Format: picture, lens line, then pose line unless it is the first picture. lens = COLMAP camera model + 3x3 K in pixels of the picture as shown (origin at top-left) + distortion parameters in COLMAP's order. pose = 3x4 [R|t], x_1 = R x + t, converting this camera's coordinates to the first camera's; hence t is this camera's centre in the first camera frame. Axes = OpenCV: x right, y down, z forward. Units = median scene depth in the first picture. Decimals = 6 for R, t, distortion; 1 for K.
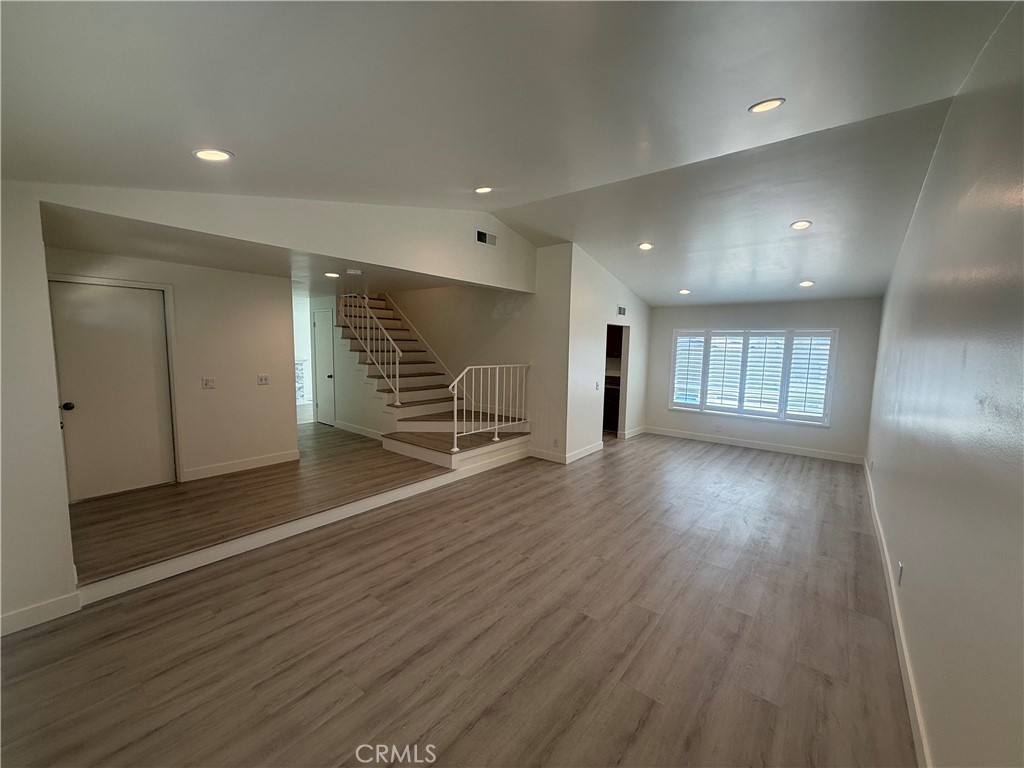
lens RADIAL K [[407.2, 0, 512.7], [0, 407.2, 386.3], [0, 0, 1]] dist [0.000201, -0.000784]
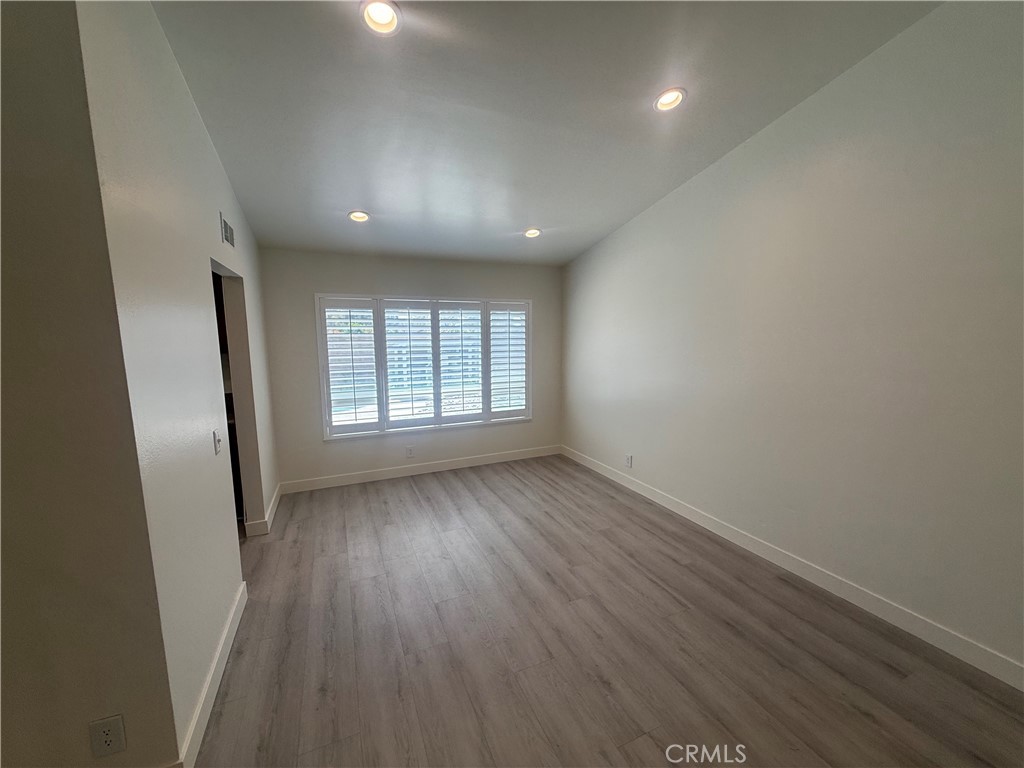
lens RADIAL K [[407.2, 0, 512.7], [0, 407.2, 386.3], [0, 0, 1]] dist [0.000201, -0.000784]
pose [[0.460095, -0.137504, 0.877157, 0.038547], [0.109011, 0.989209, 0.097890, -0.058803], [-0.881152, 0.050581, 0.470119, 0.699185]]
